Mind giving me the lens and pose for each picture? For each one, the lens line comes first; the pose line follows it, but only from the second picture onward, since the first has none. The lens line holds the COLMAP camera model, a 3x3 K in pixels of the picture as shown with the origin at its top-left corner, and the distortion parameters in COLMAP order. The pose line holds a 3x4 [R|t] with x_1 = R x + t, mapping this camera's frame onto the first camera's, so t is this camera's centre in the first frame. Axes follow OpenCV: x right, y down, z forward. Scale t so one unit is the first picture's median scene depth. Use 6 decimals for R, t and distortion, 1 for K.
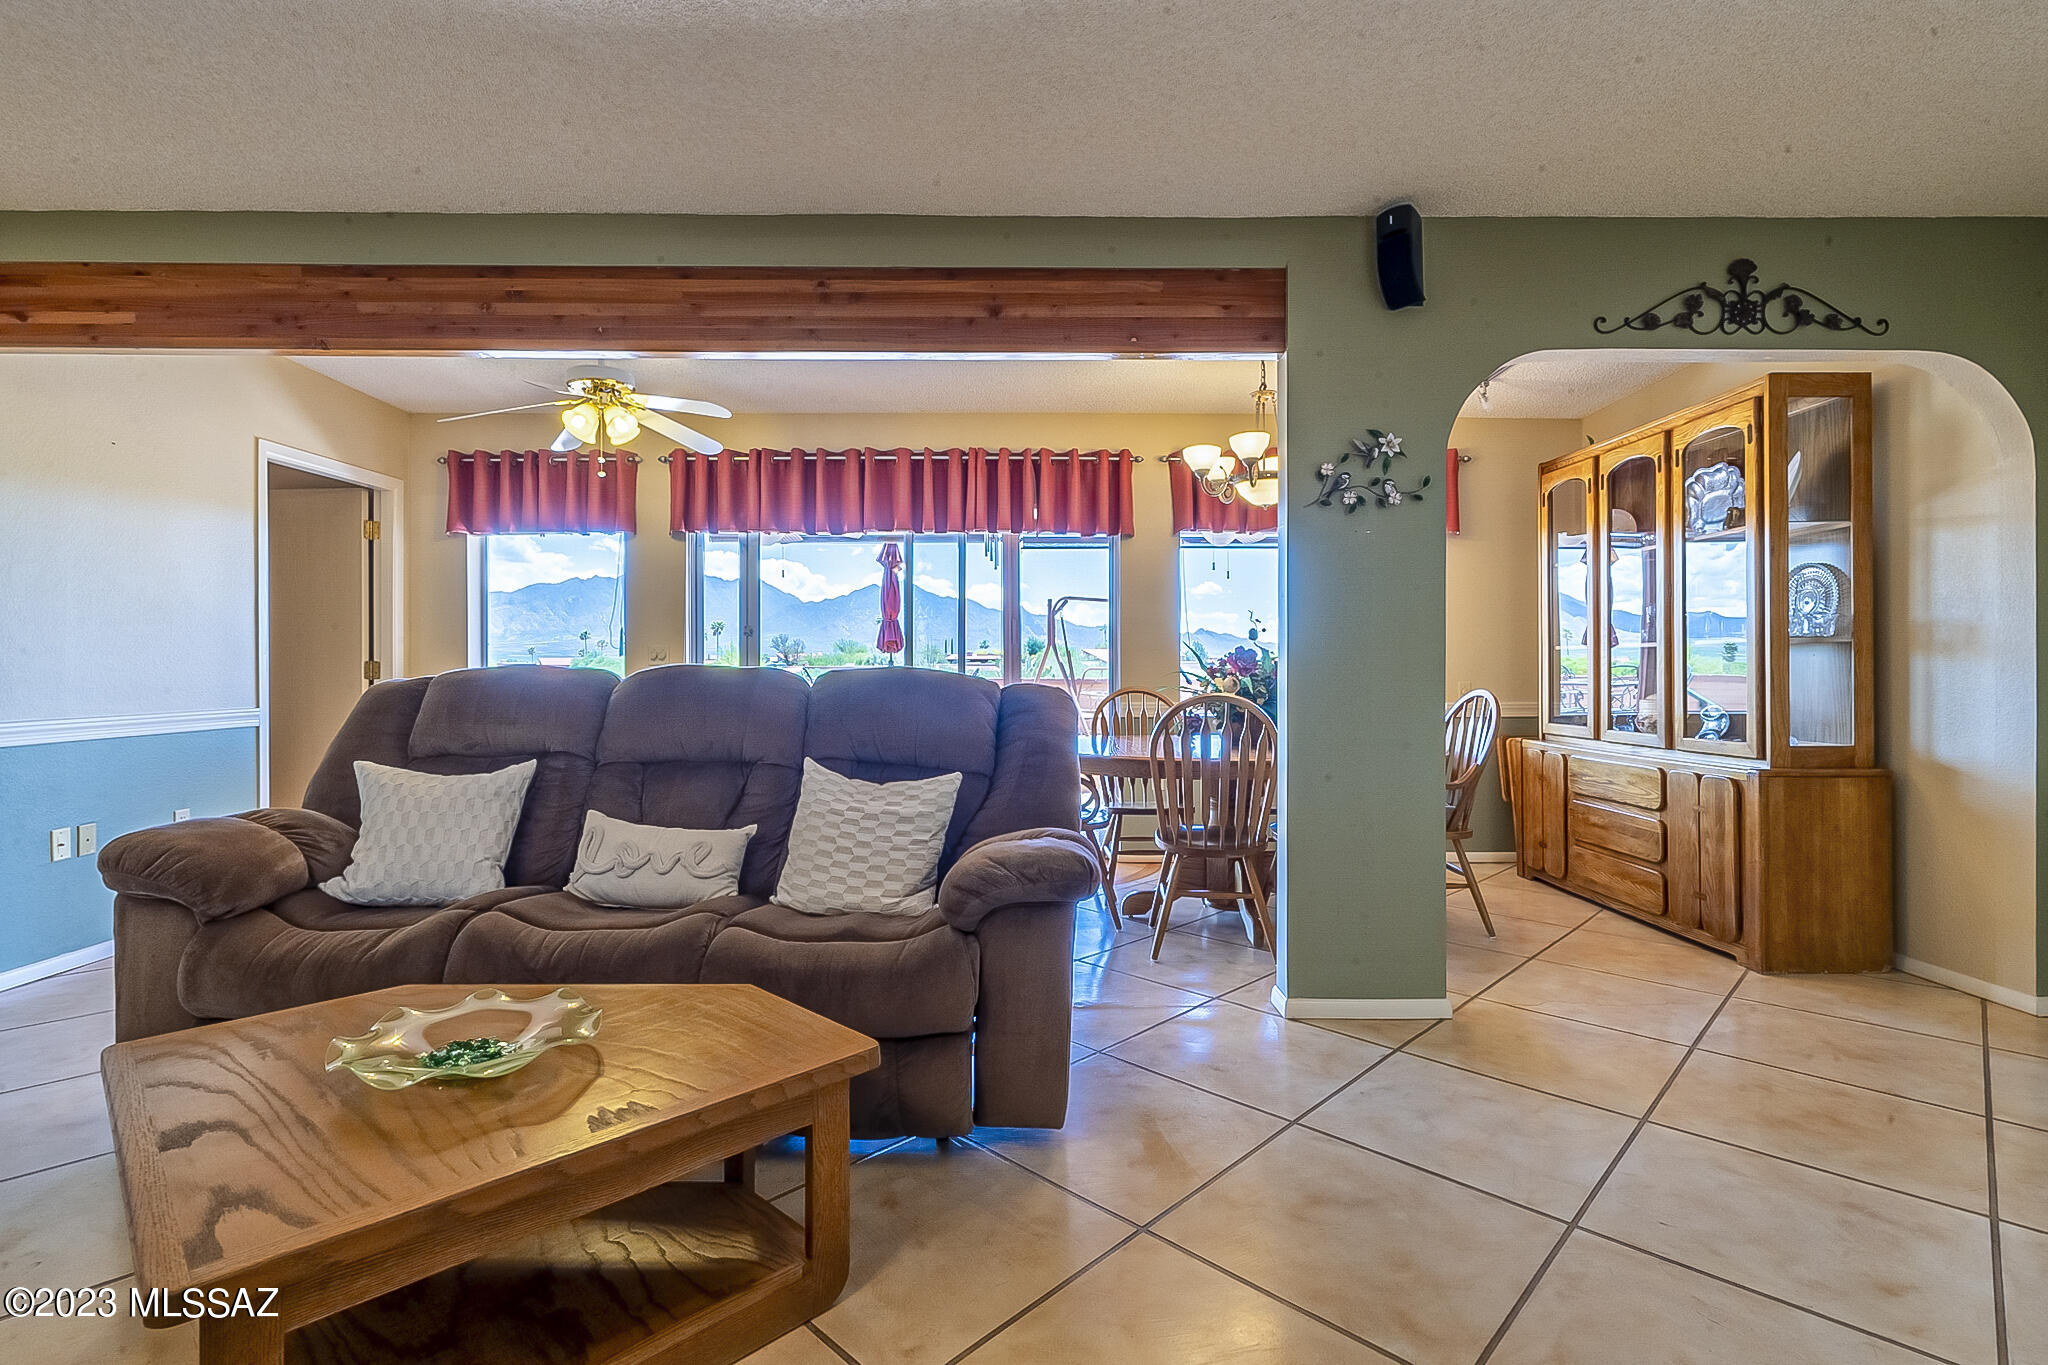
lens RADIAL K [[982.4, 0, 1012.9], [0, 982.4, 705.3], [0, 0, 1]] dist [-0.014226, 0.005606]
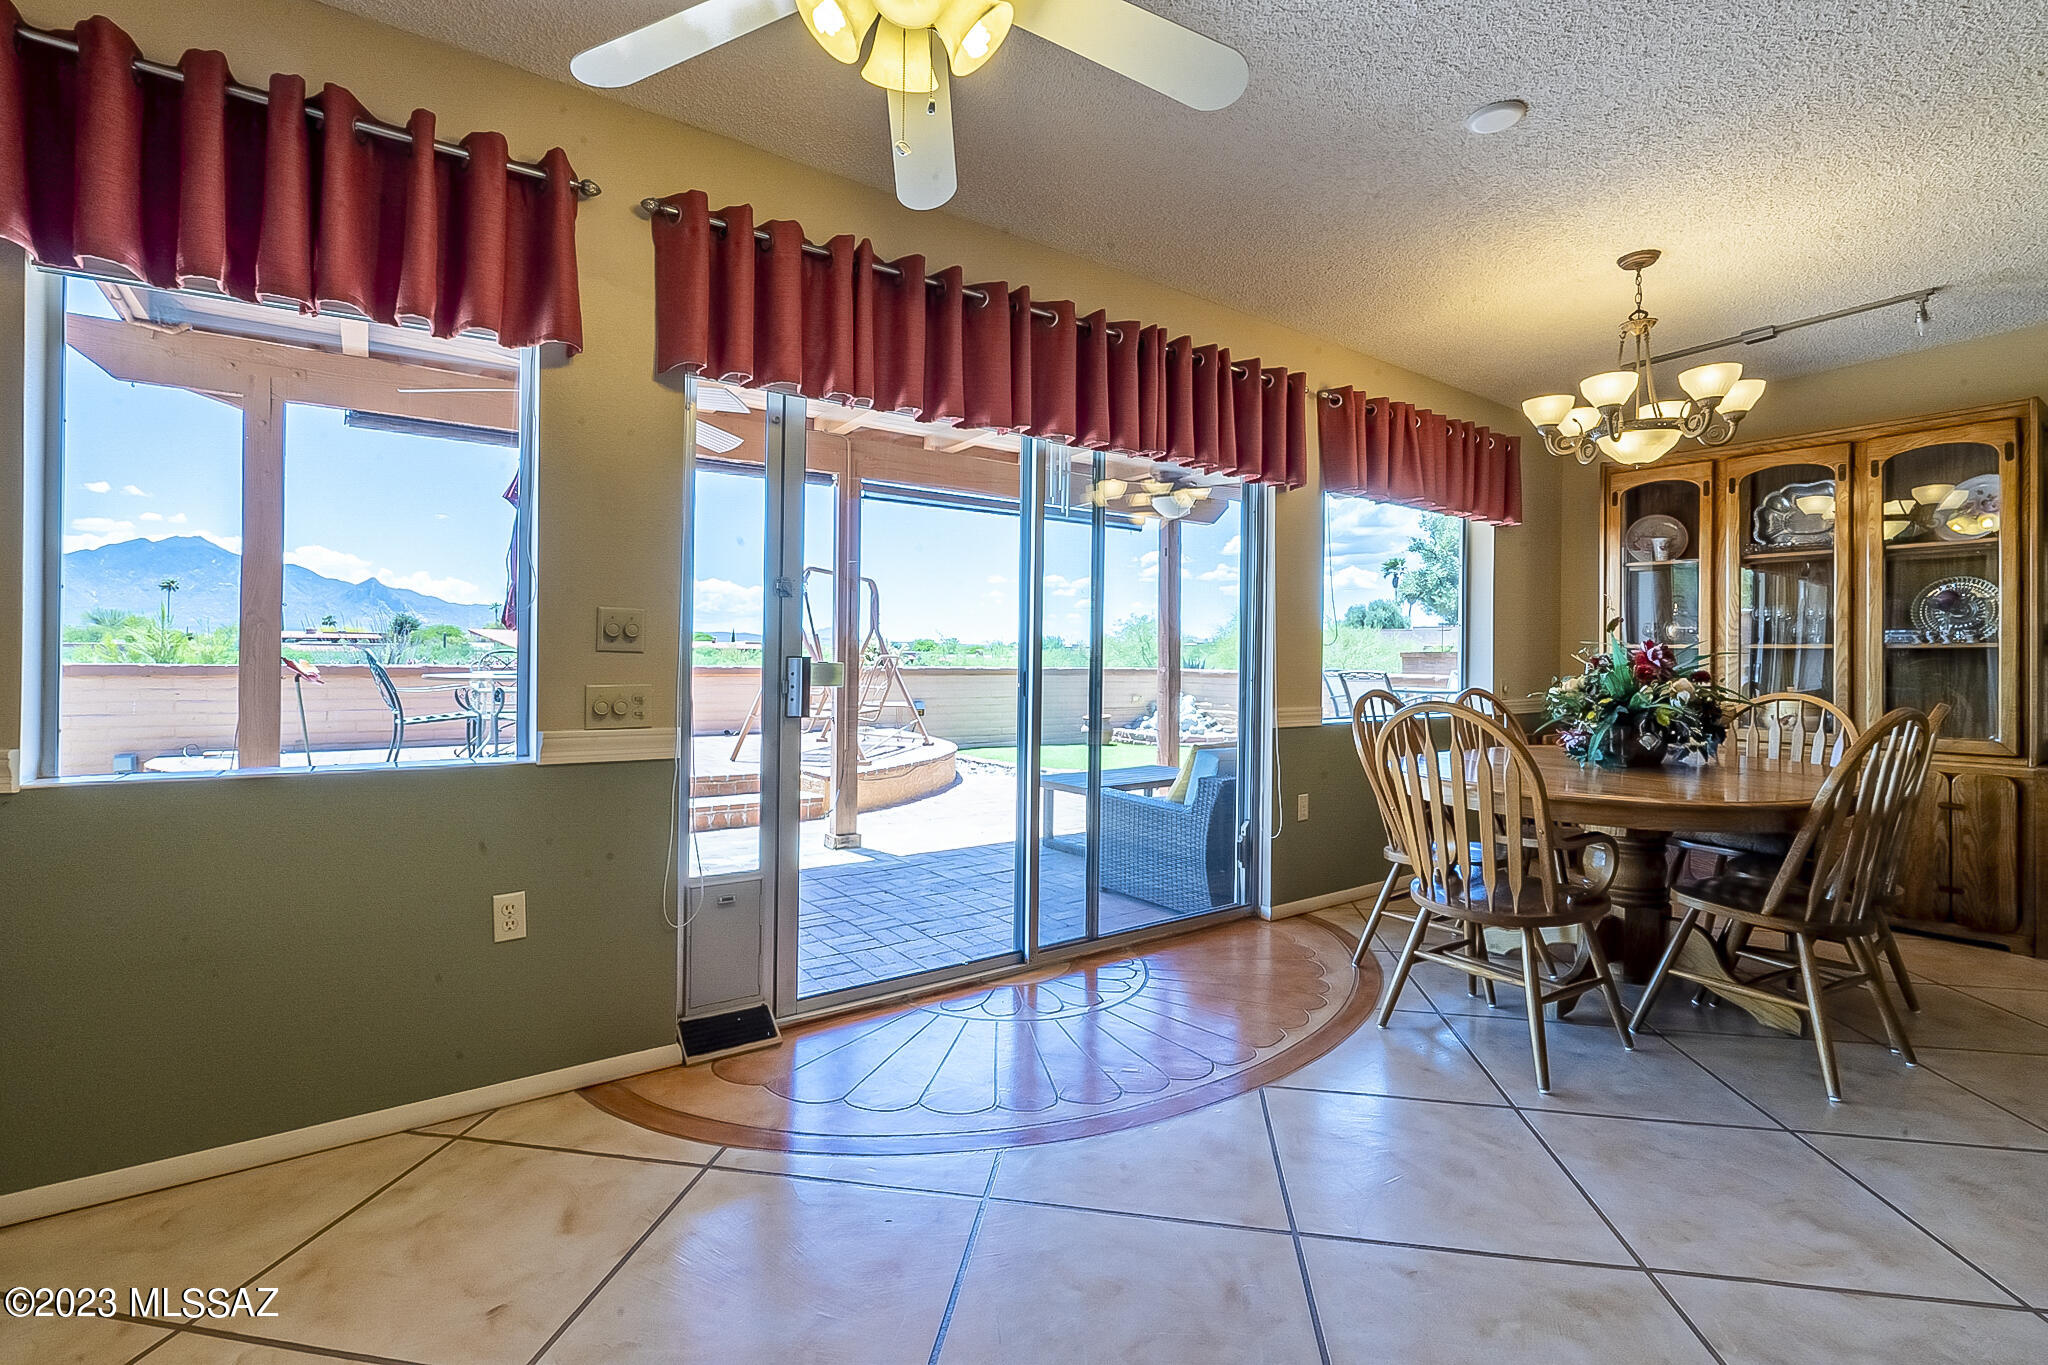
lens RADIAL K [[910.1, 0, 1014.4], [0, 910.1, 667.5], [0, 0, 1]] dist [-0.004603, 0.000619]
pose [[0.807197, -0.000269, 0.590282, -0.699291], [0.012178, 0.999795, -0.016199, -0.039513], [-0.590156, 0.020264, 0.807035, 0.840440]]
